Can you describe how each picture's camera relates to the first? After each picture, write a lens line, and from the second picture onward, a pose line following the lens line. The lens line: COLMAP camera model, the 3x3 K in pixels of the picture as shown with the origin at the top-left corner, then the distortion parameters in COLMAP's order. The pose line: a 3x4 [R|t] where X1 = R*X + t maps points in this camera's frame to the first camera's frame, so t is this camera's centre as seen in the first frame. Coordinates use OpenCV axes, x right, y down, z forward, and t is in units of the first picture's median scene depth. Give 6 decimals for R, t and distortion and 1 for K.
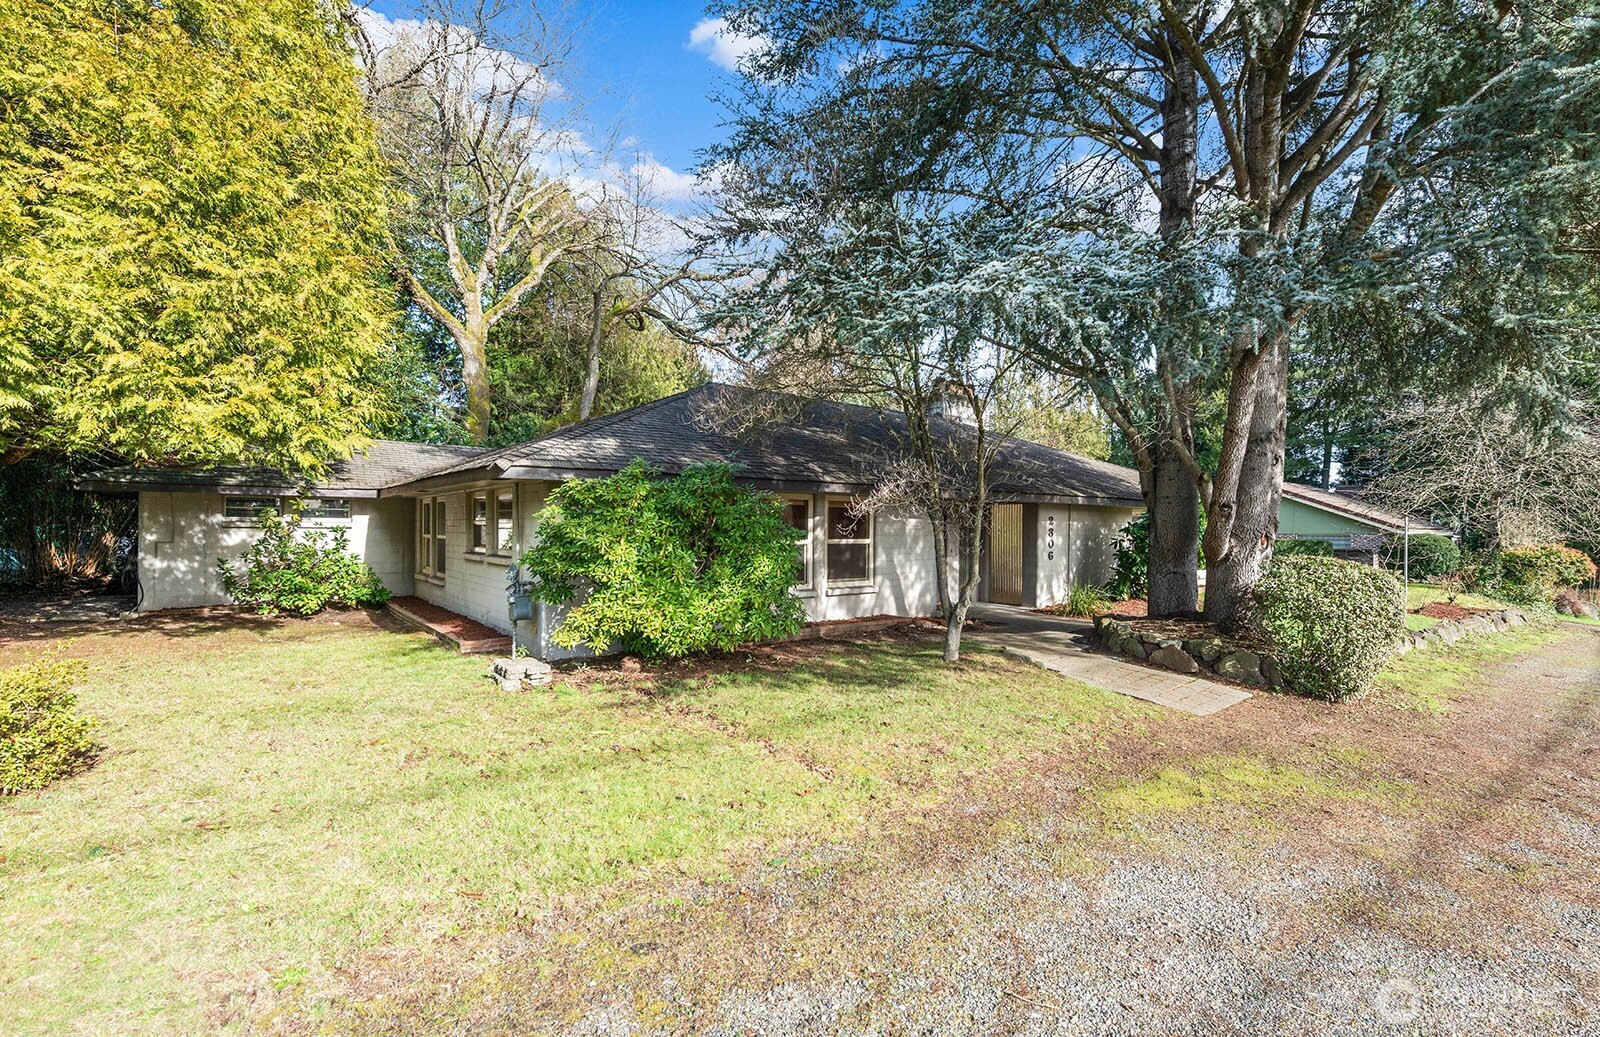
lens RADIAL K [[705.2, 0, 806.5], [0, 705.2, 523.3], [0, 0, 1]] dist [0.008168, 0.000108]
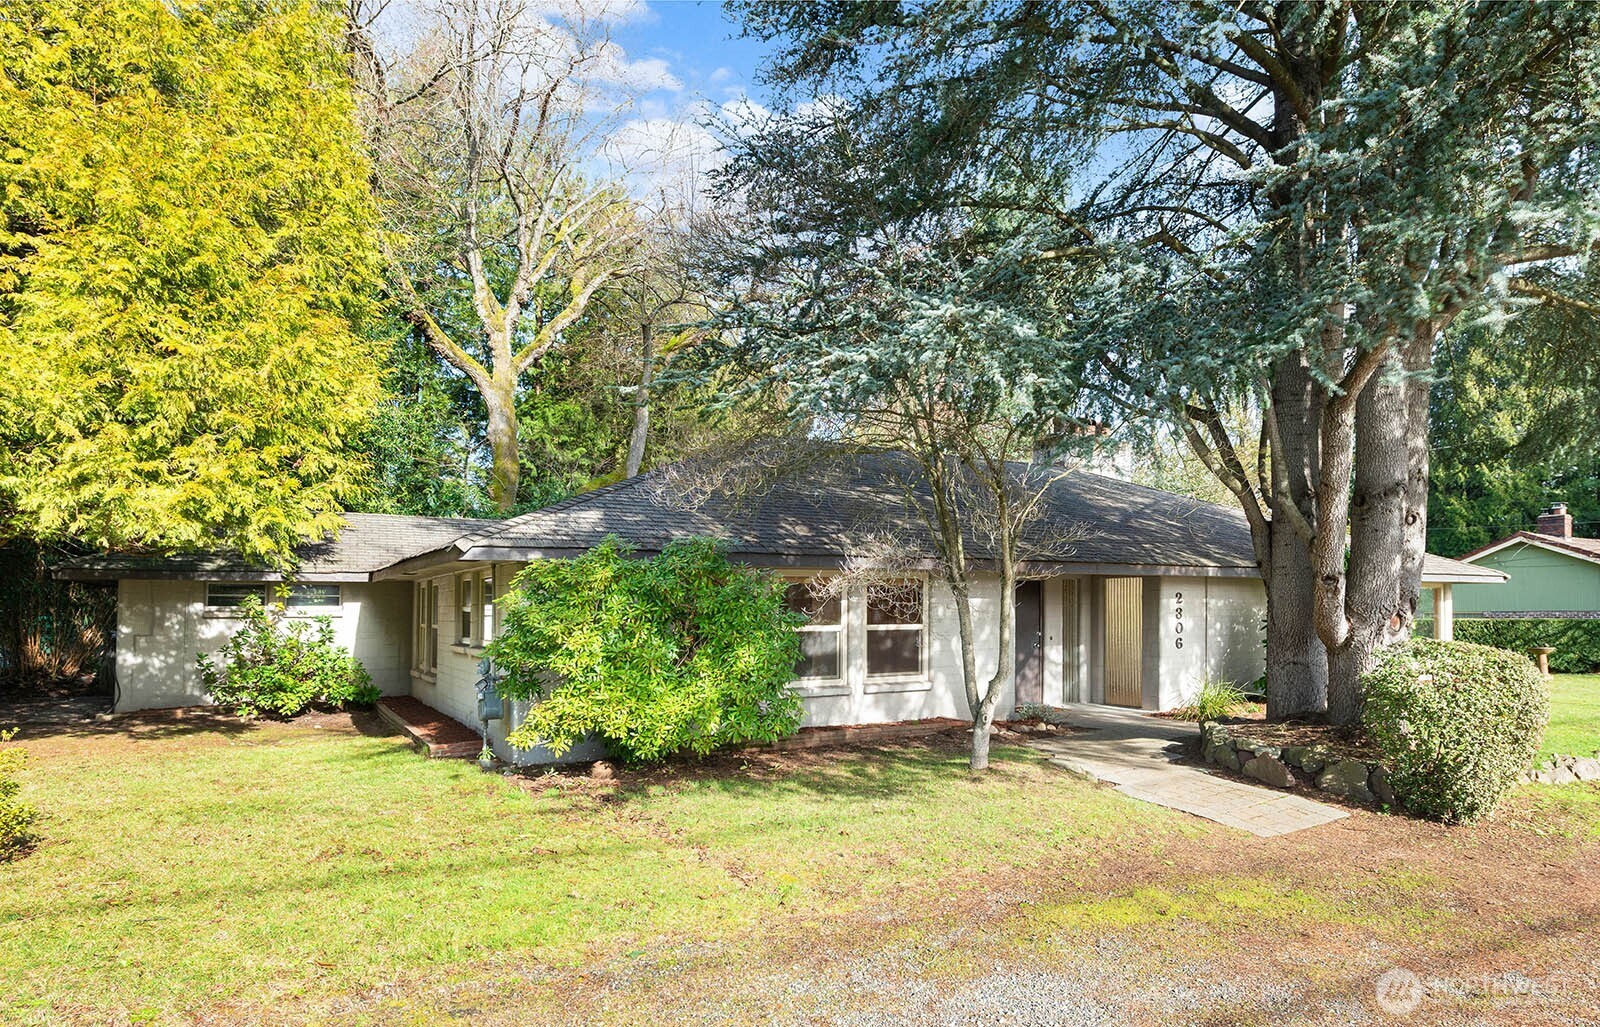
lens RADIAL K [[920.3, 0, 826.1], [0, 920.3, 567.7], [0, 0, 1]] dist [0.008856, 0.000489]
pose [[0.993097, -0.016922, -0.116065, 0.154475], [0.012213, 0.999078, -0.041162, -0.000355], [0.116654, 0.039461, 0.992388, -0.107020]]
